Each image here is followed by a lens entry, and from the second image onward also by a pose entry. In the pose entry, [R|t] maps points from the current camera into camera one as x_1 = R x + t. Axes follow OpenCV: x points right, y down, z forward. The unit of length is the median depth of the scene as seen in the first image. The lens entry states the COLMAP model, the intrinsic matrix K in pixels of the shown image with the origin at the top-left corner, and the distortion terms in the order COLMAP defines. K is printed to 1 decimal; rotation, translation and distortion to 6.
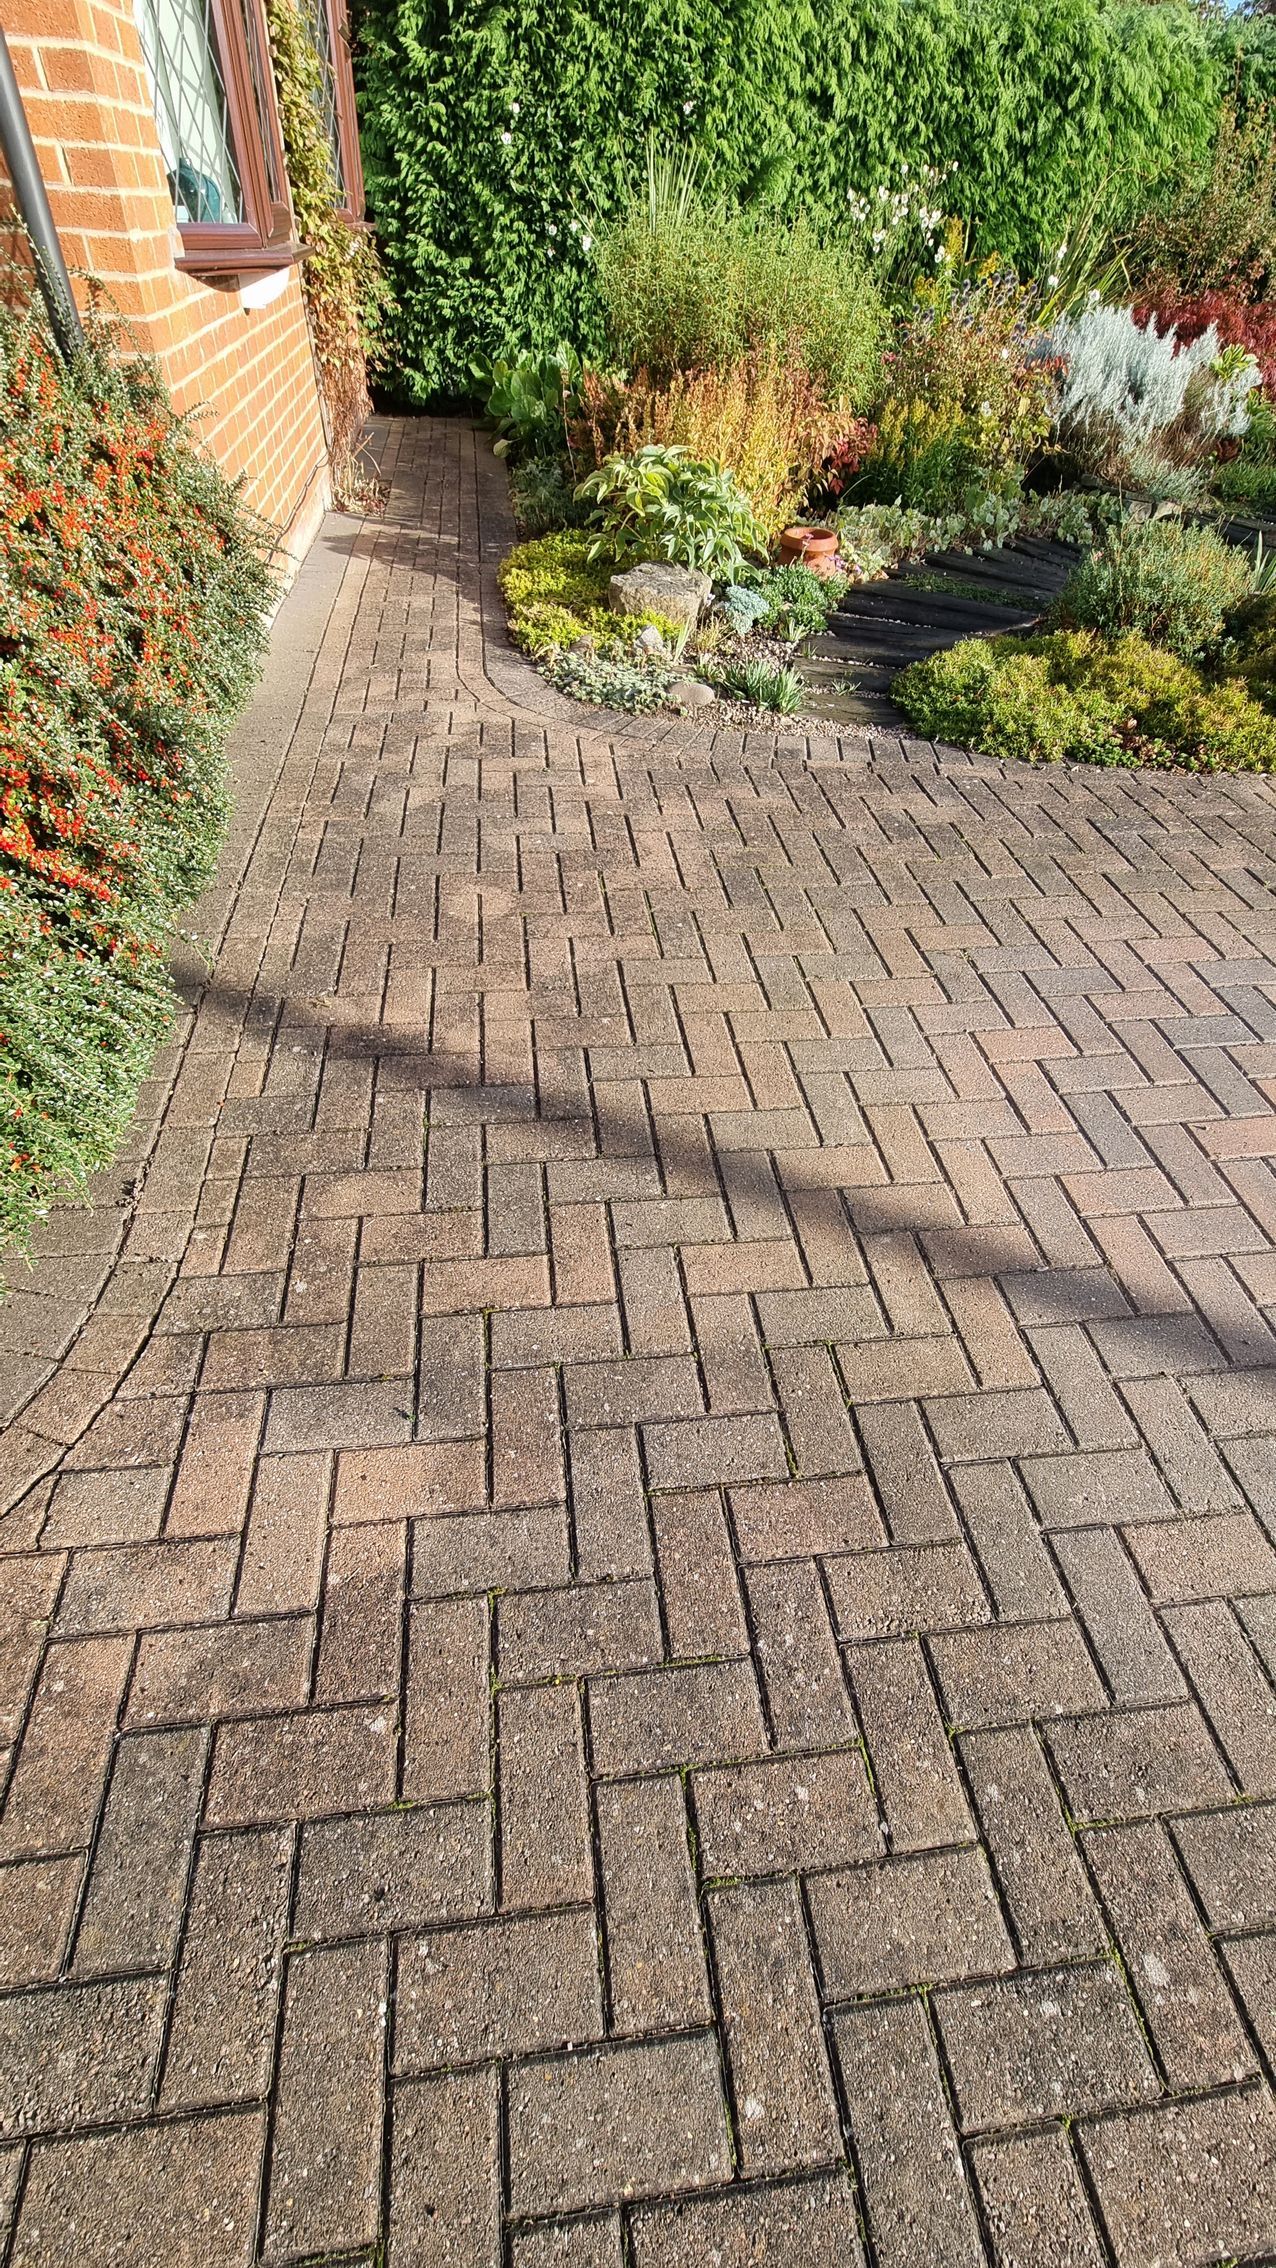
lens RADIAL K [[894.3, 0, 625.7], [0, 894.3, 1135.9], [0, 0, 1]] dist [0.000249, 0.000081]
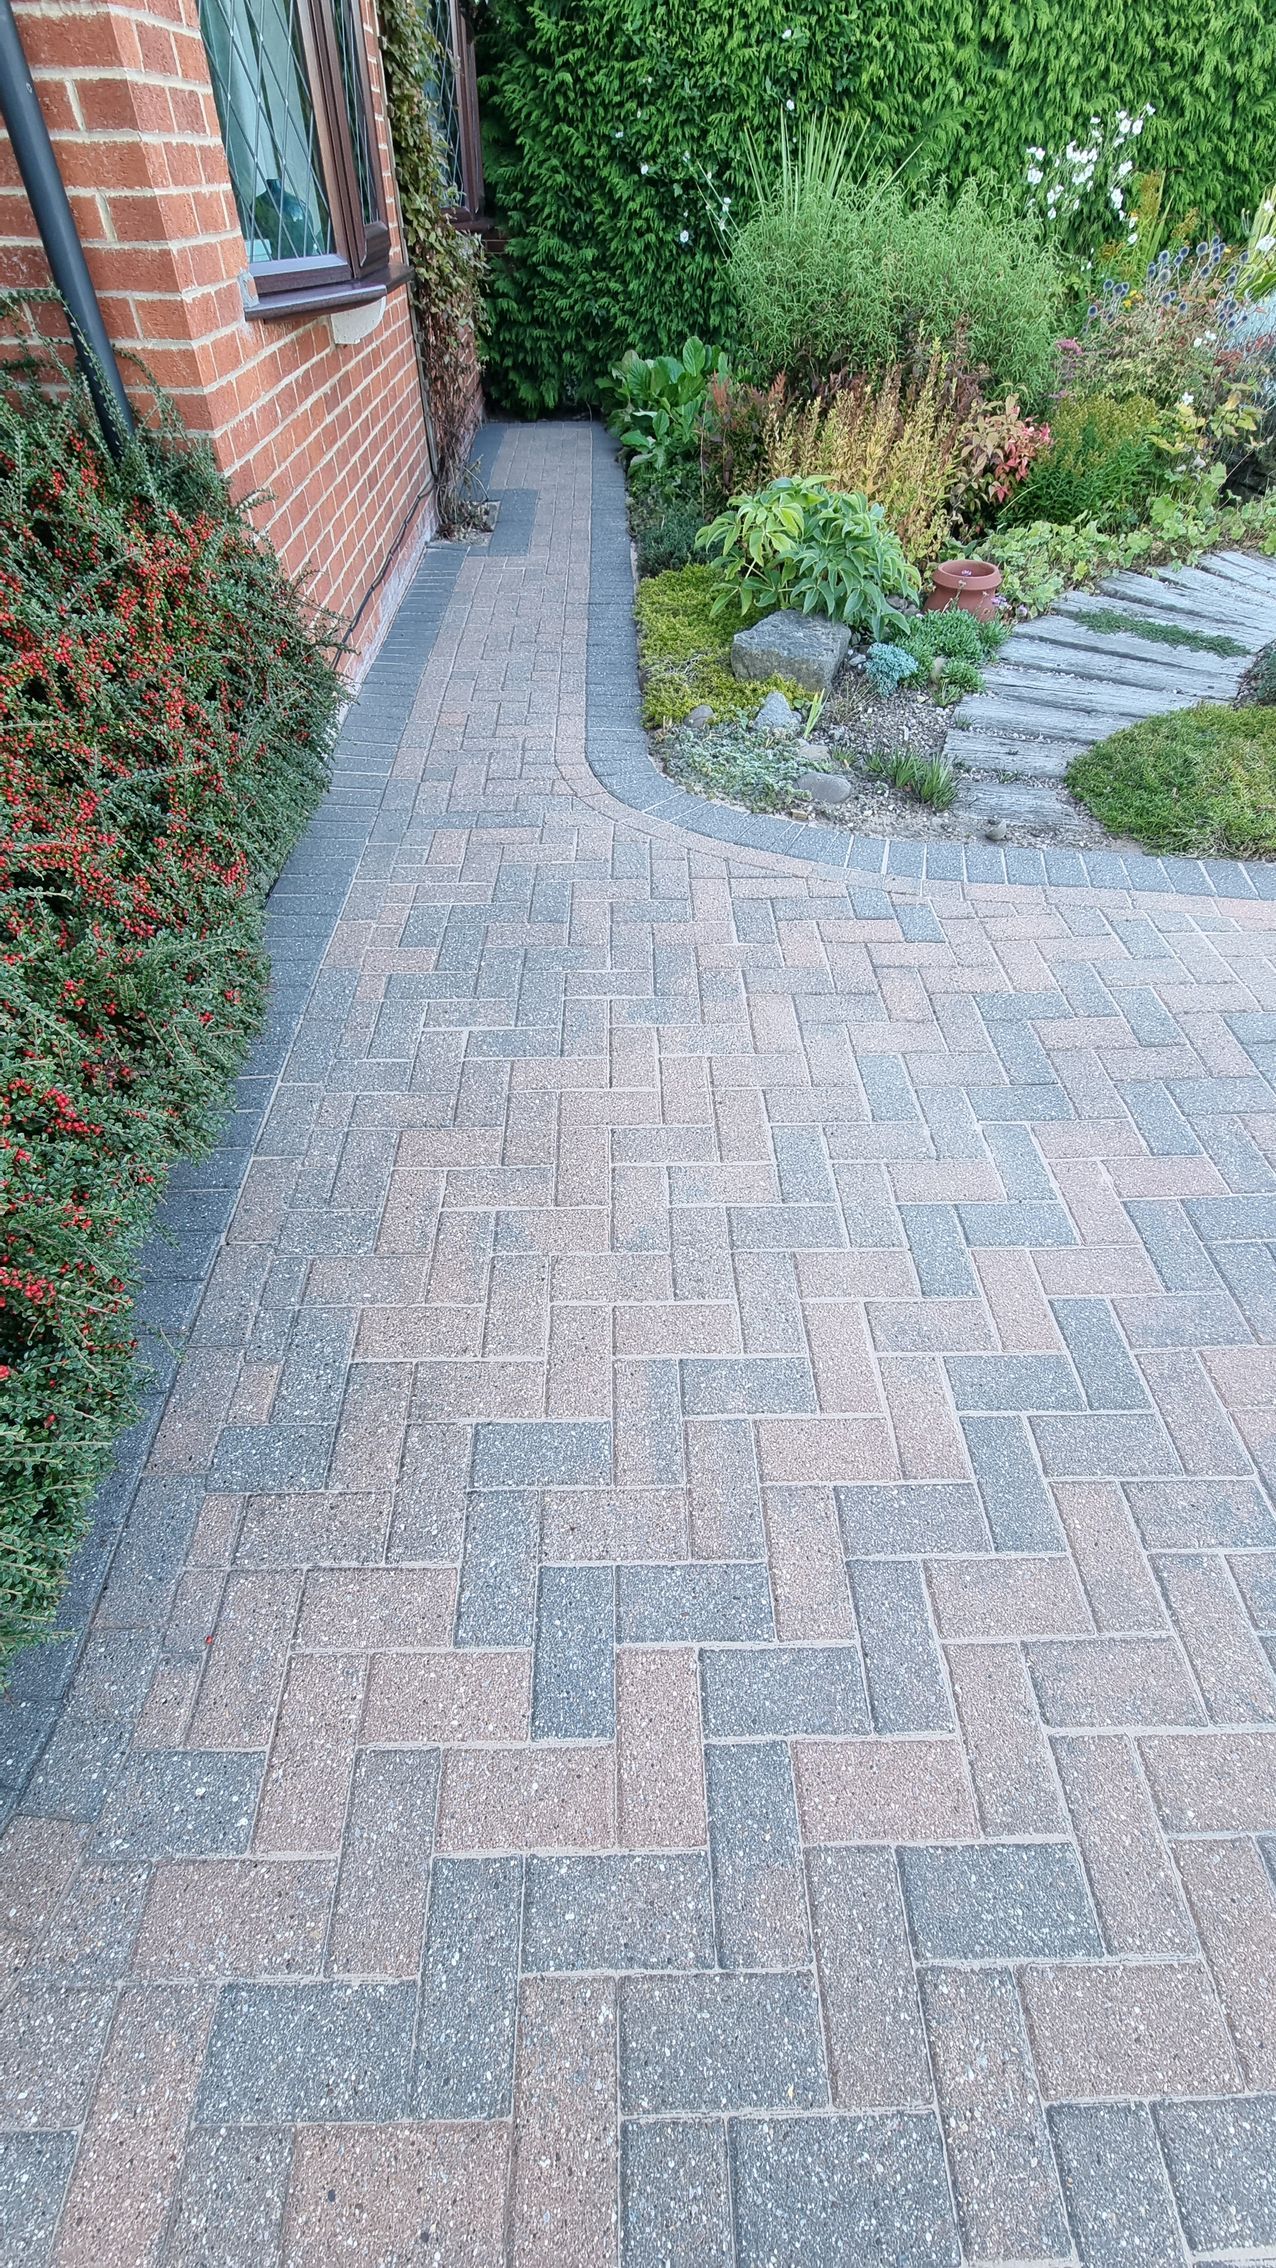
lens RADIAL K [[894.2, 0, 638.0], [0, 894.2, 1134.0], [0, 0, 1]] dist [0.000086, -0.000126]
pose [[0.994724, 0.038992, -0.094884, -0.006365], [-0.037002, 0.999059, 0.022636, -0.095226], [0.095677, -0.019005, 0.995231, 0.070774]]
